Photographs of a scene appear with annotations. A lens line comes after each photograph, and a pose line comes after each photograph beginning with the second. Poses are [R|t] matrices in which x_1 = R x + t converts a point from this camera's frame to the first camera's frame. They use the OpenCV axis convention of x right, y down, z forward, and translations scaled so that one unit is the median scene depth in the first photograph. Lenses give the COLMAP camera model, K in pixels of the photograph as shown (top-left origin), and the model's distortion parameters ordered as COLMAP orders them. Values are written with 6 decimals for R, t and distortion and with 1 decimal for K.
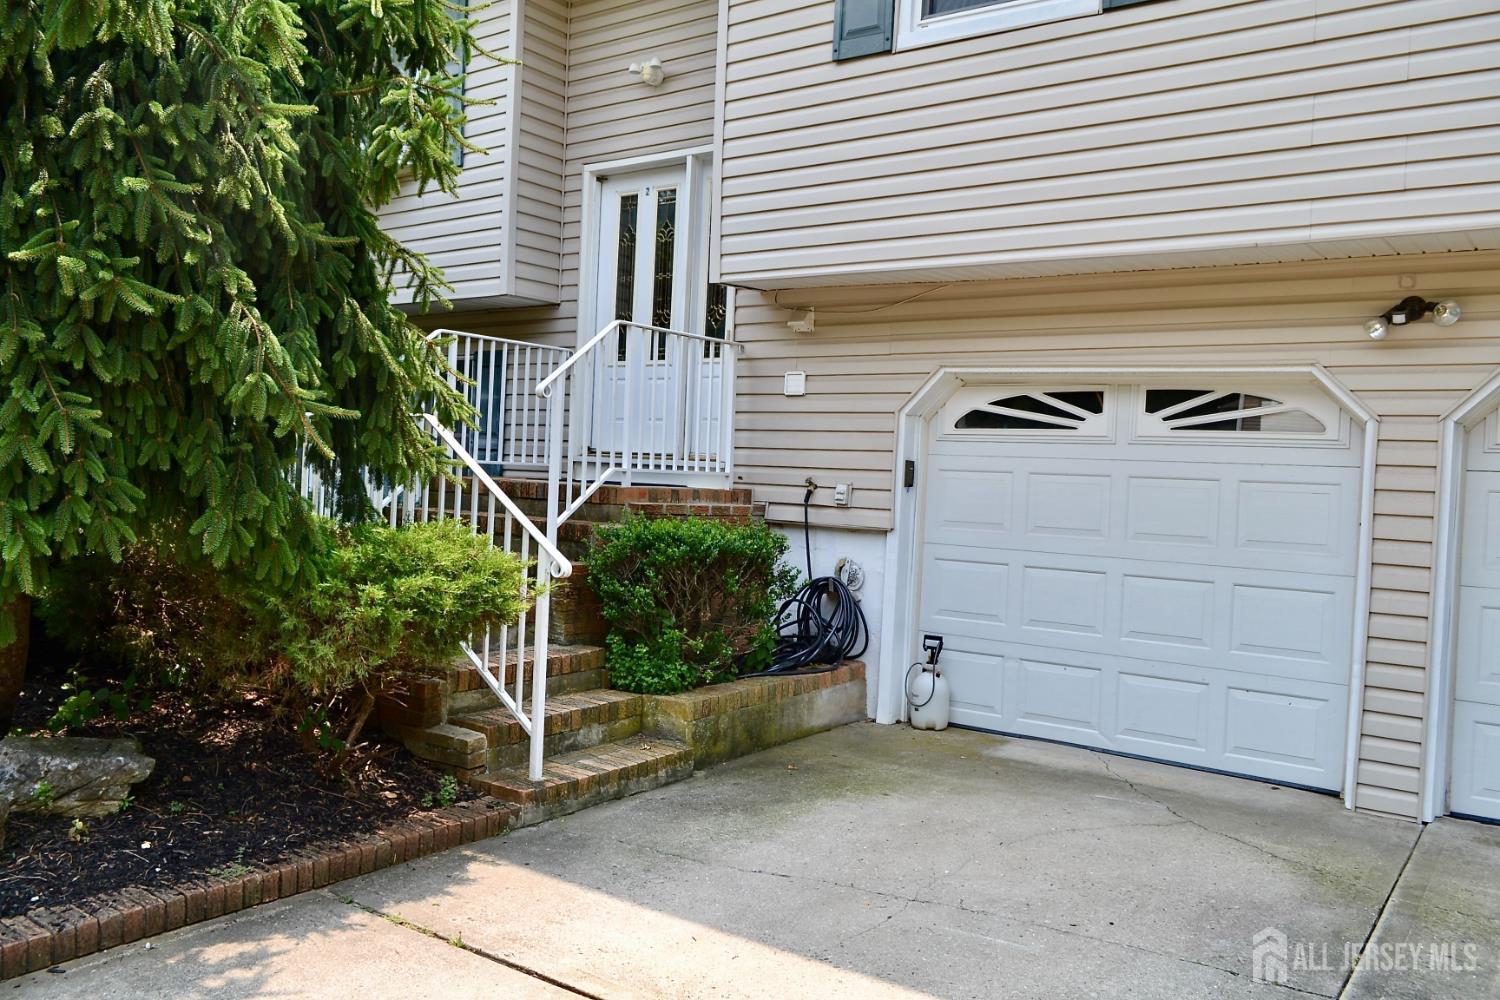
lens RADIAL K [[1164.4, 0, 748.6], [0, 1164.4, 501.1], [0, 0, 1]] dist [-0.034079, -0.001281]
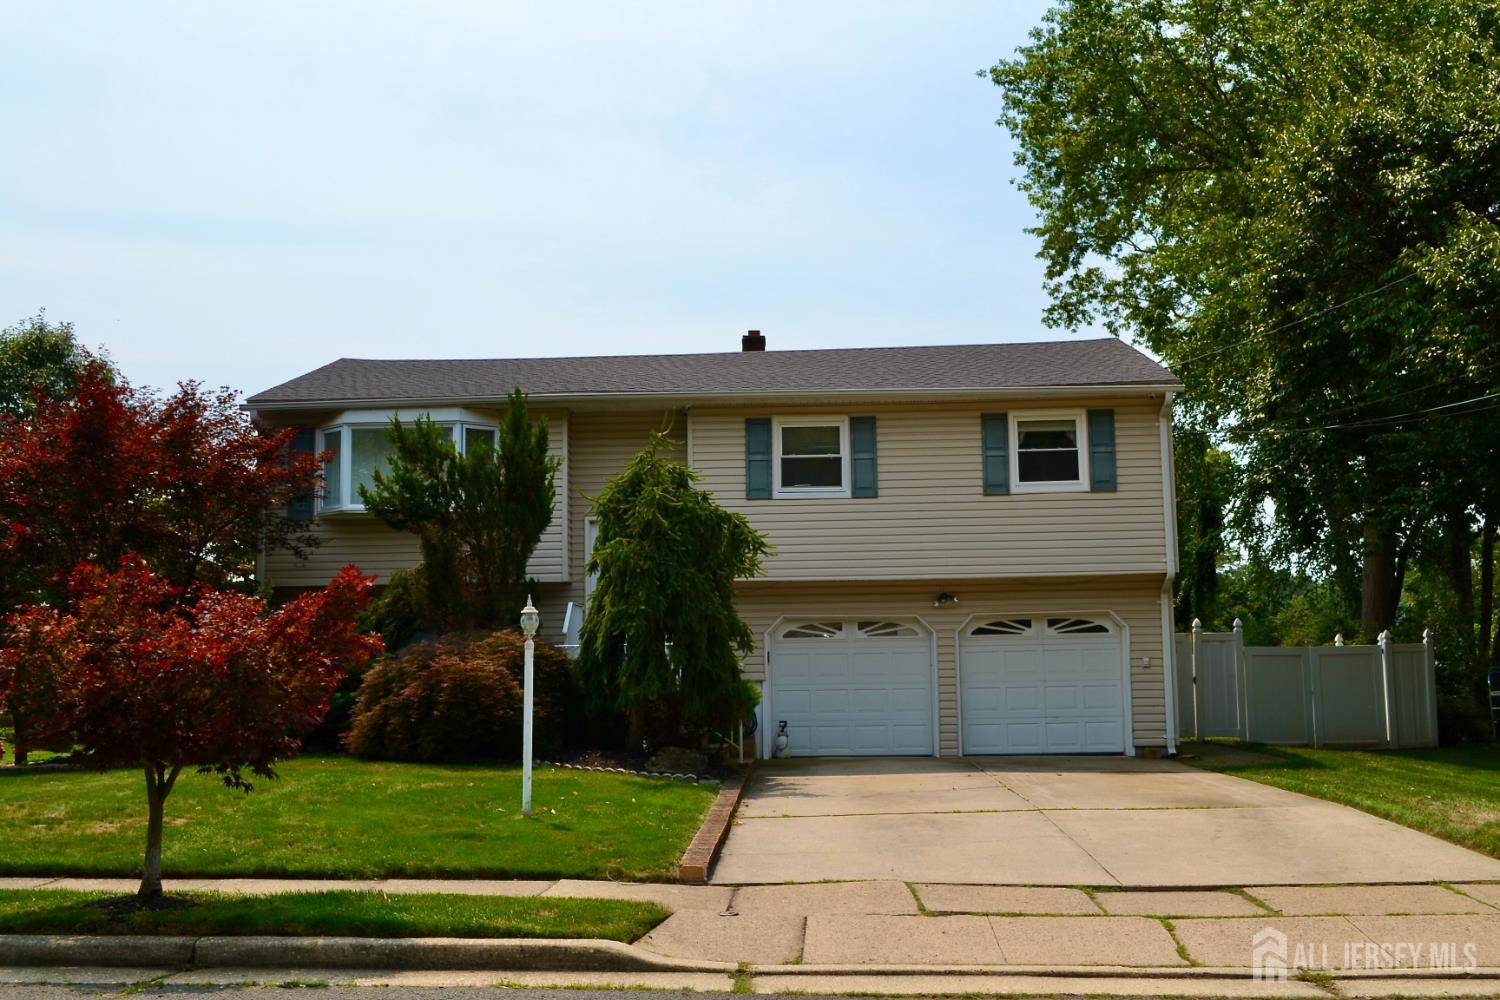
lens RADIAL K [[1583.5, 0, 752.0], [0, 1583.5, 498.4], [0, 0, 1]] dist [-0.004041, 0.000000]
pose [[0.832482, 0.007865, 0.553997, -1.953476], [0.063602, 0.991933, -0.109657, 0.010189], [-0.550390, 0.126523, 0.825265, -2.011642]]
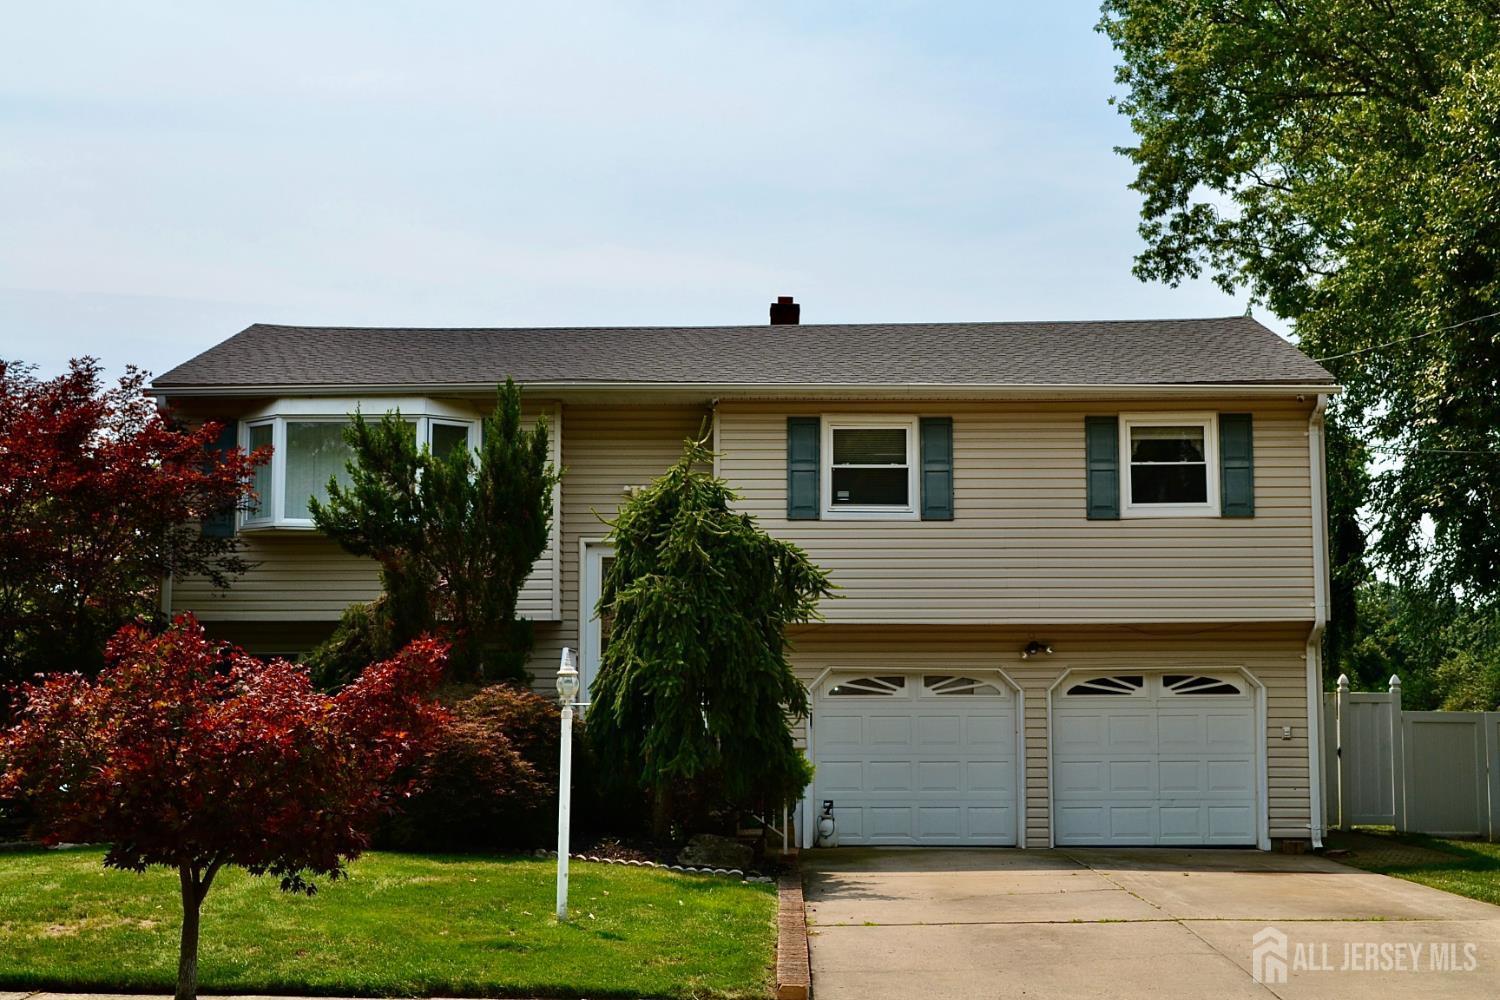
lens RADIAL K [[2189.1, 0, 748.3], [0, 2189.1, 499.9], [0, 0, 1]] dist [-0.006368, 0.000000]
pose [[0.816748, 0.014229, 0.576819, -2.302998], [0.050069, 0.994177, -0.095421, -0.048568], [-0.574818, 0.106816, 0.811280, -2.188668]]
